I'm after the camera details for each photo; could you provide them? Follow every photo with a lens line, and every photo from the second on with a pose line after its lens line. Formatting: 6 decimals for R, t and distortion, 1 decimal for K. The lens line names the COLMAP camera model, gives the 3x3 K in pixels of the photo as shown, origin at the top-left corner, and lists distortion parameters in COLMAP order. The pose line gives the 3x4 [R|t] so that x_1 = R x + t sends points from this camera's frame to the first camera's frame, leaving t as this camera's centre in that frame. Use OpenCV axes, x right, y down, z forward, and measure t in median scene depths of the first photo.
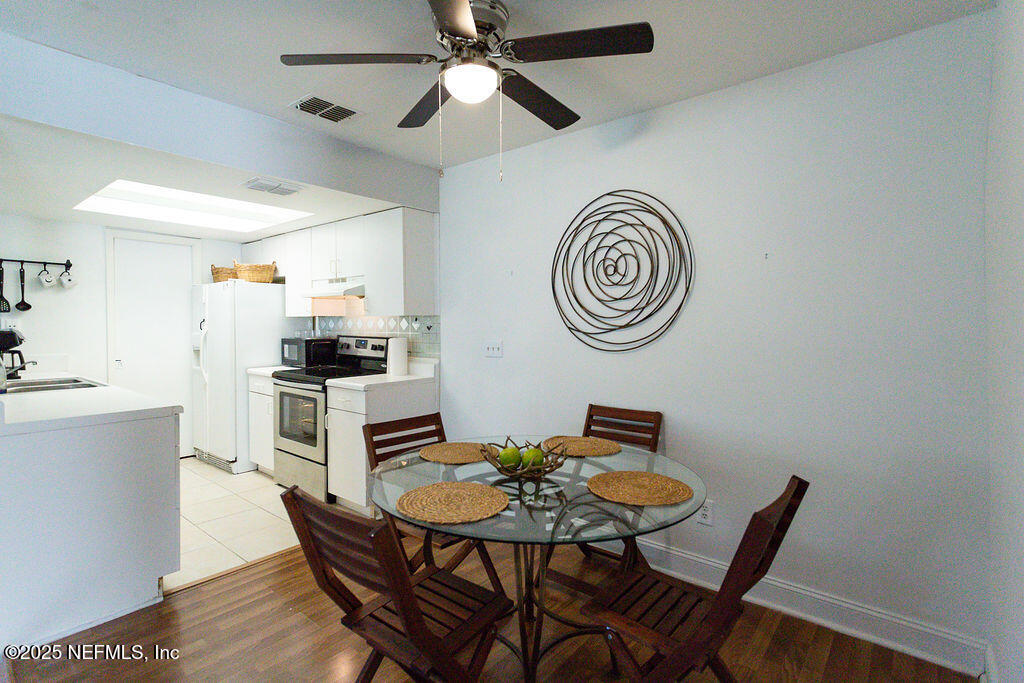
lens RADIAL K [[497.3, 0, 515.2], [0, 497.3, 331.0], [0, 0, 1]] dist [-0.002763, -0.000244]
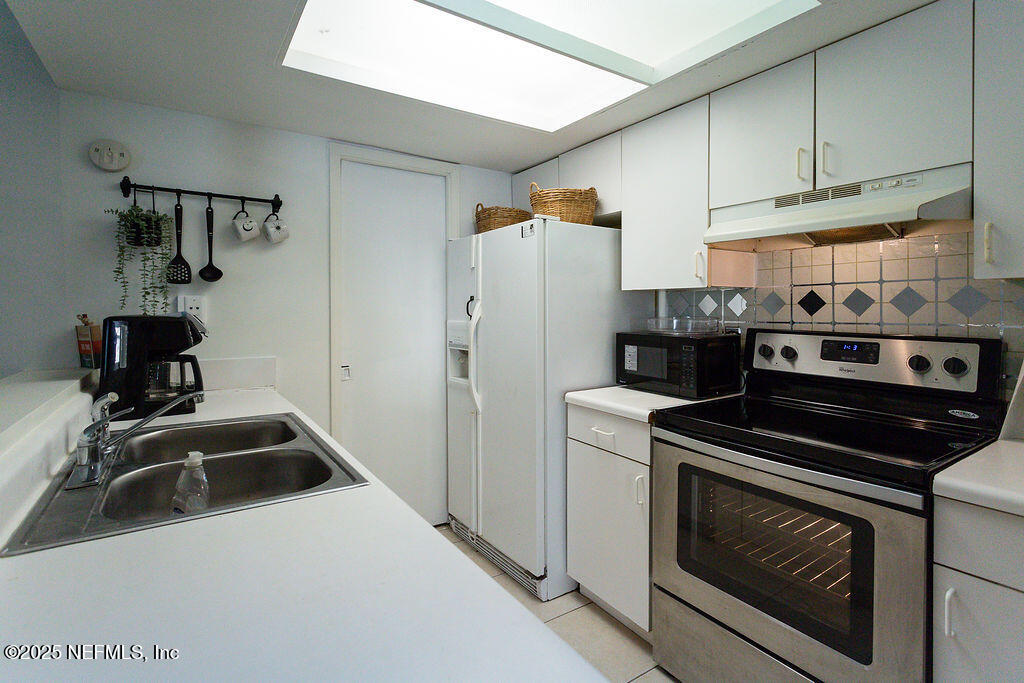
lens RADIAL K [[497.3, 0, 510.7], [0, 497.3, 308.5], [0, 0, 1]] dist [-0.002763, -0.000244]
pose [[0.954171, -0.000081, -0.299262, -0.653367], [-0.003720, 0.999919, -0.012131, -0.005180], [0.299239, 0.012689, 0.954094, 0.741812]]
